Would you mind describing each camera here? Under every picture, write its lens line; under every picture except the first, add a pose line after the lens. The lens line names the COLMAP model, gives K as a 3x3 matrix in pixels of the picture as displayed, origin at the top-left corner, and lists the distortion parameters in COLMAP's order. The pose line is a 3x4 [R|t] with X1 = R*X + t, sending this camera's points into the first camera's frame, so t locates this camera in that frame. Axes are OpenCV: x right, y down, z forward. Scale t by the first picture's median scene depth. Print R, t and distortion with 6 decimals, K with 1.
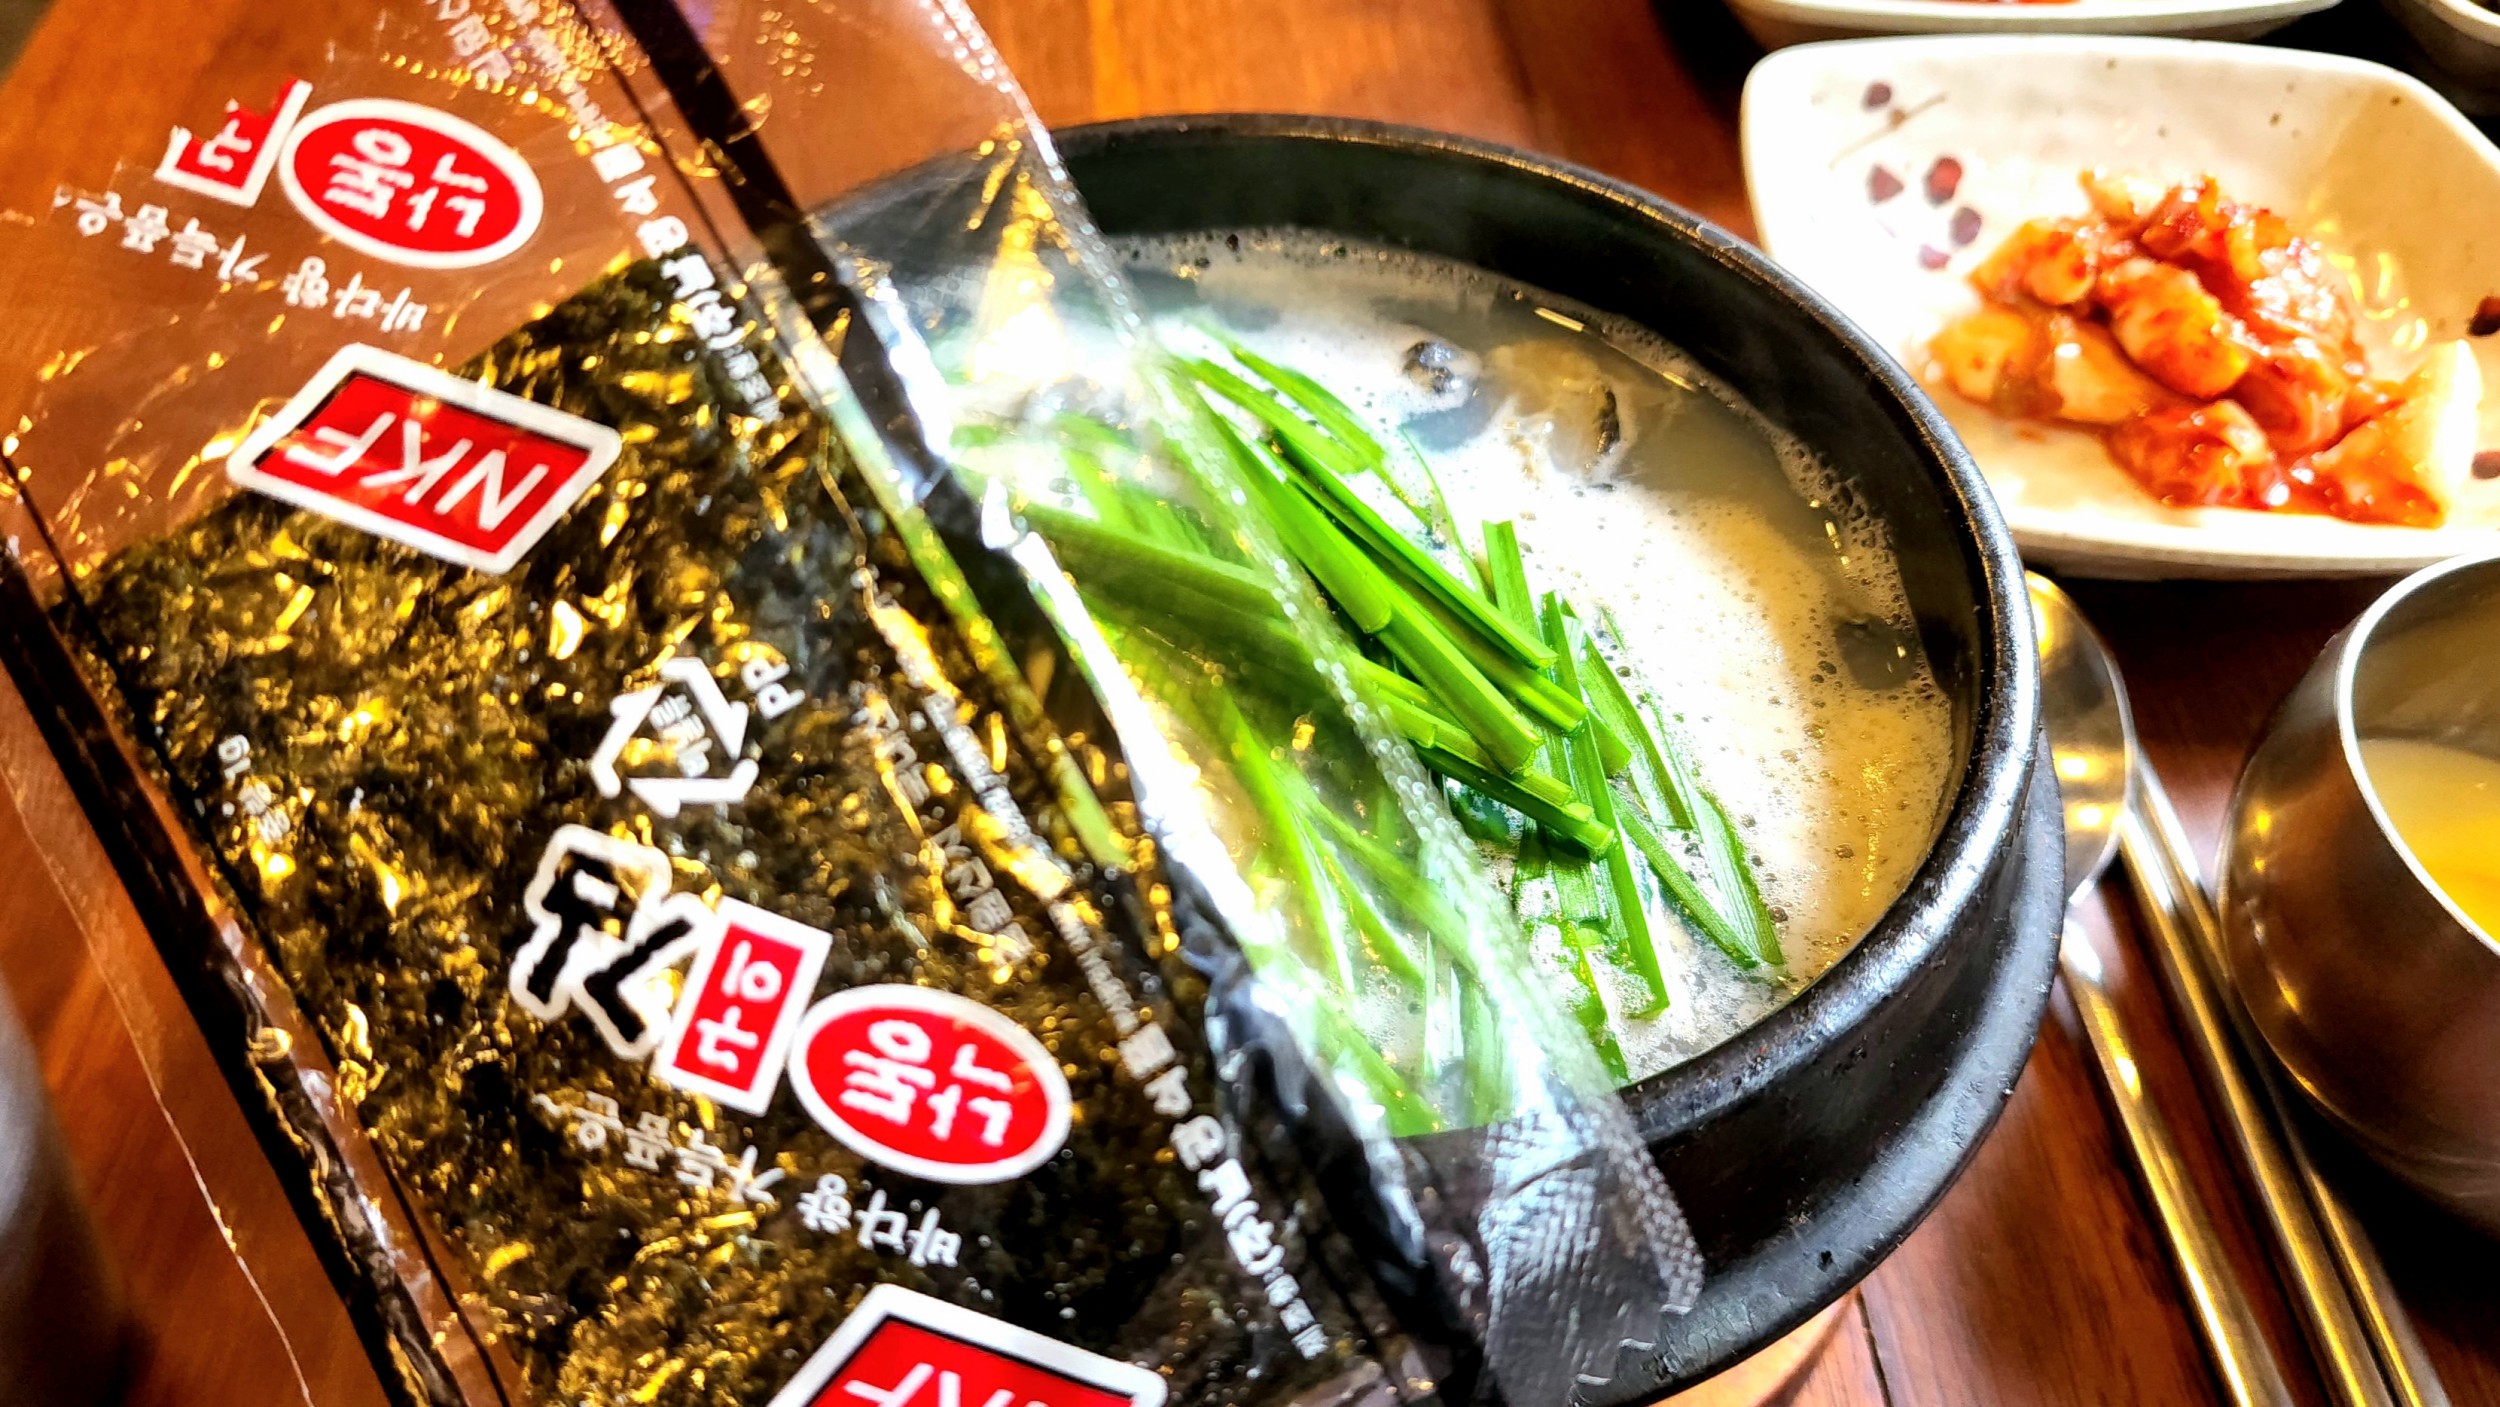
lens RADIAL K [[1897.5, 0, 1250.0], [0, 1897.5, 703.5], [0, 0, 1]] dist [-0.004079, -0.001414]
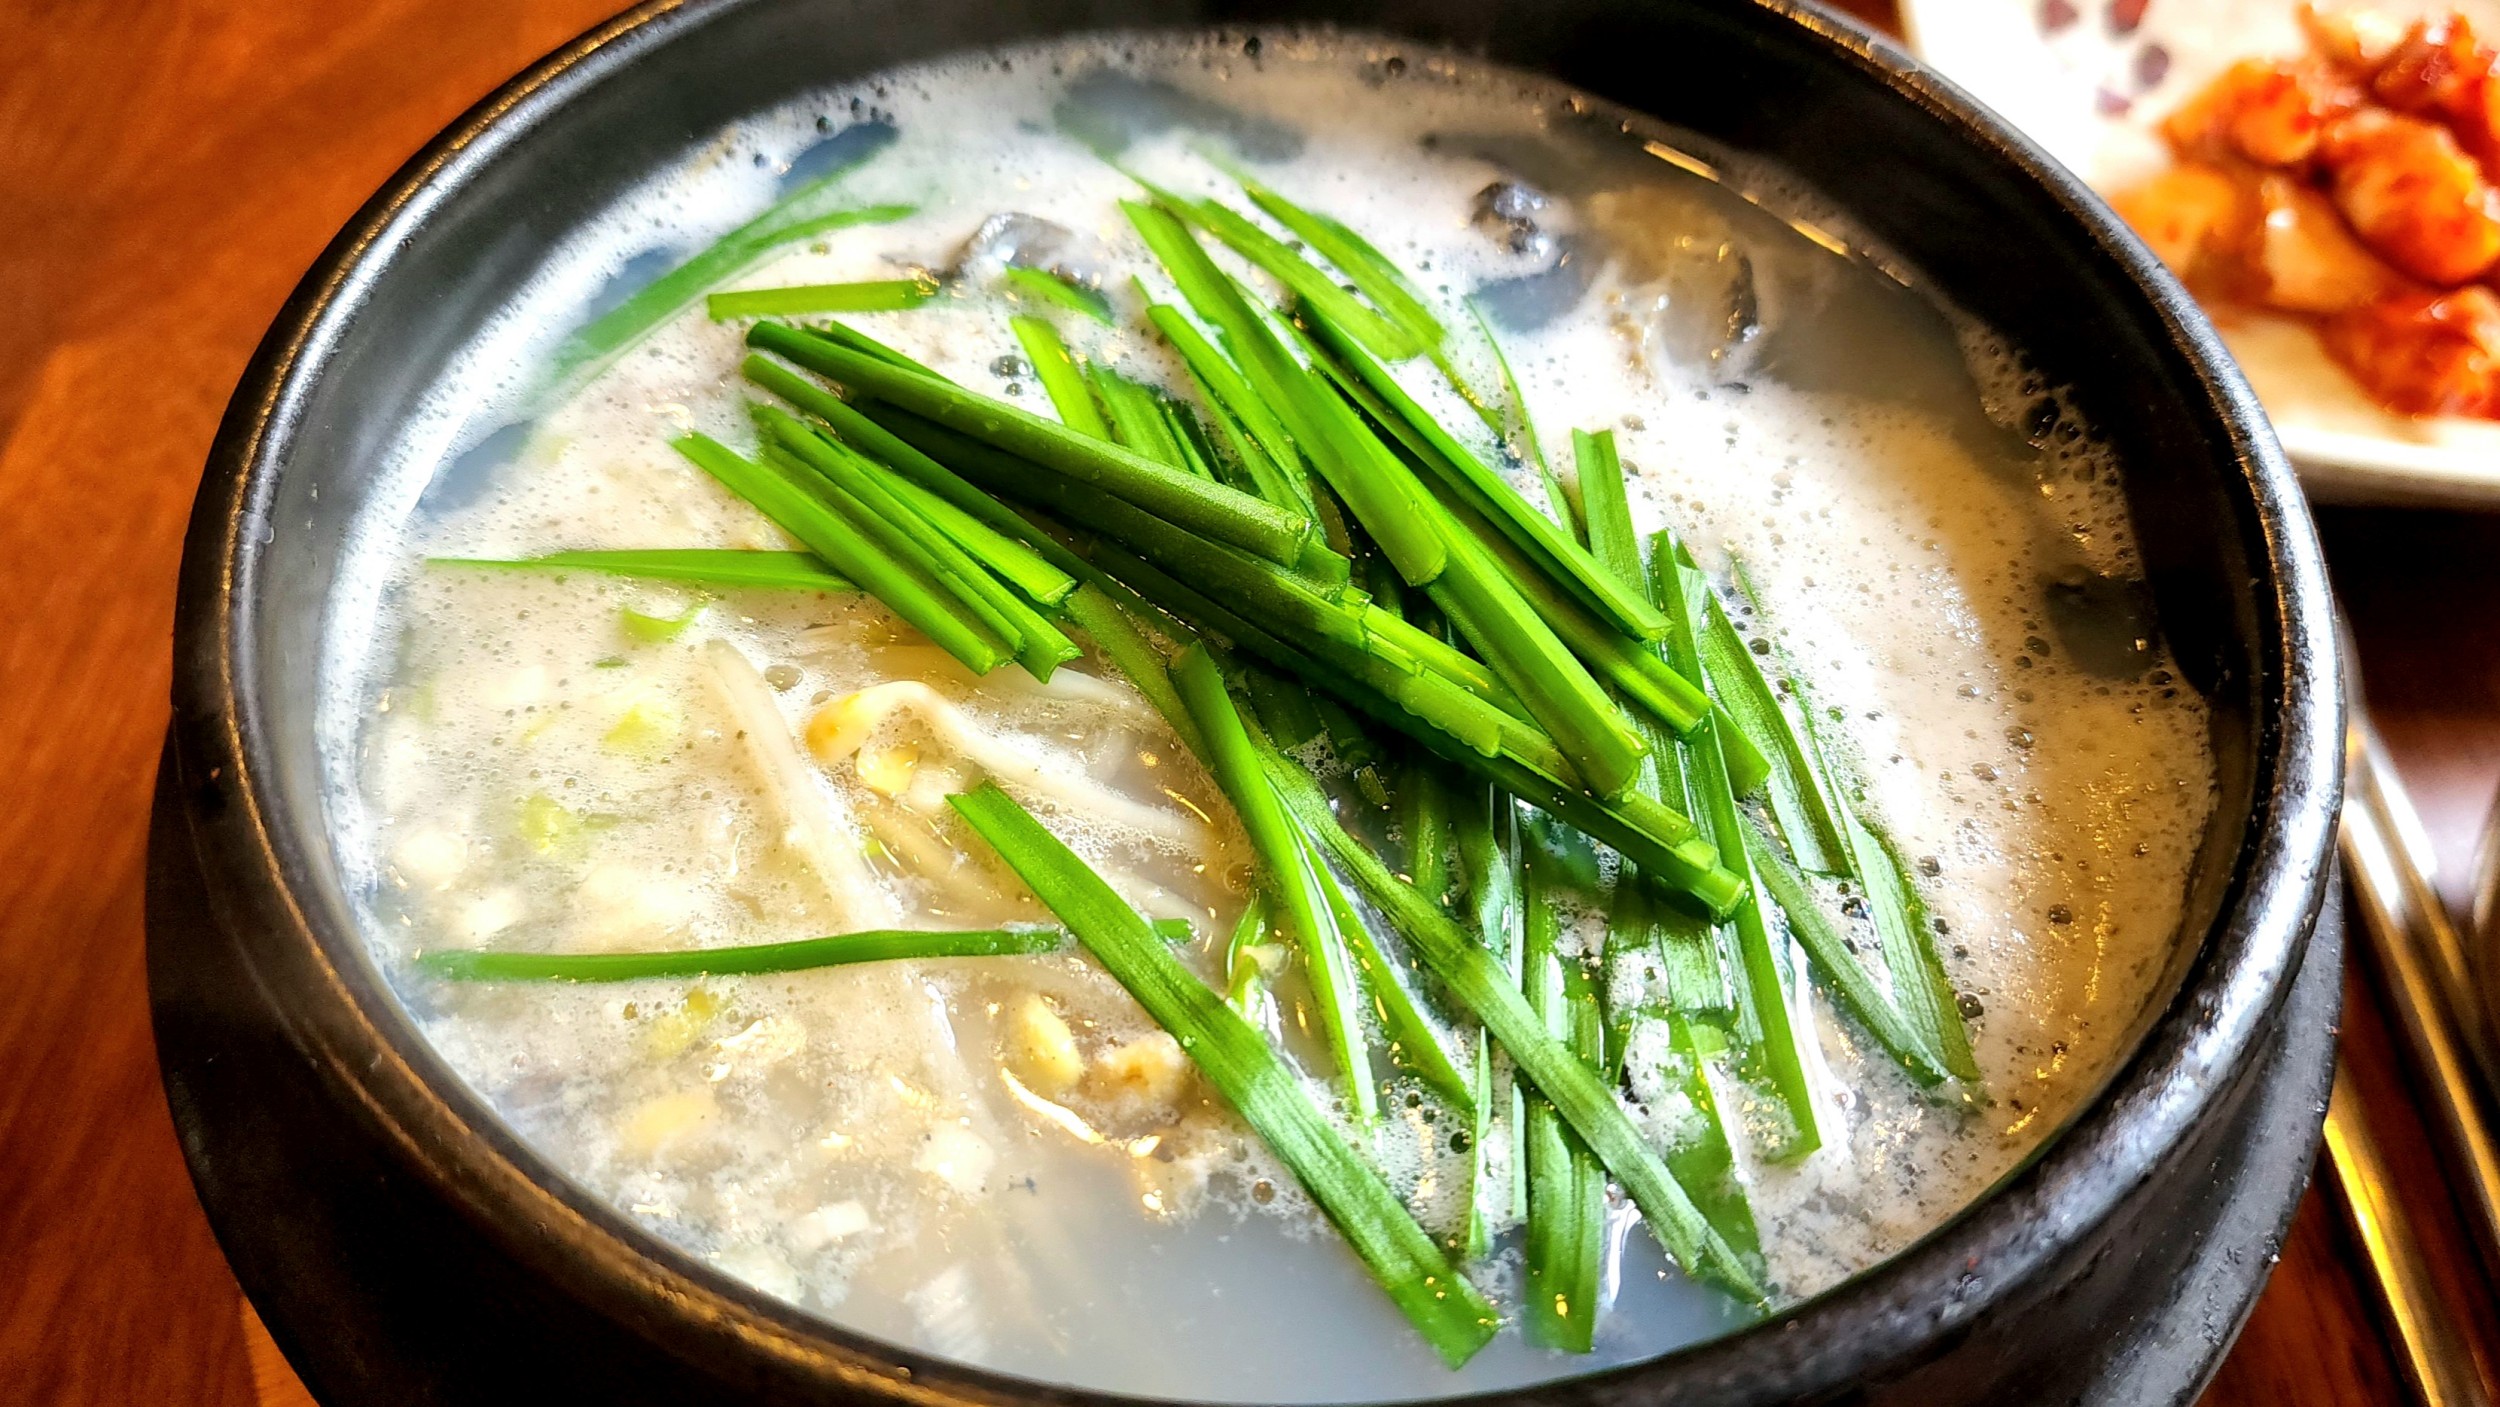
lens RADIAL K [[2236.6, 0, 1309.3], [0, 2236.6, 703.6], [0, 0, 1]] dist [-0.044119, 0.014870]
pose [[0.999582, 0.025841, 0.012943, 0.011858], [-0.026380, 0.998711, 0.043367, -0.026564], [-0.011806, -0.043690, 0.998975, 0.133917]]
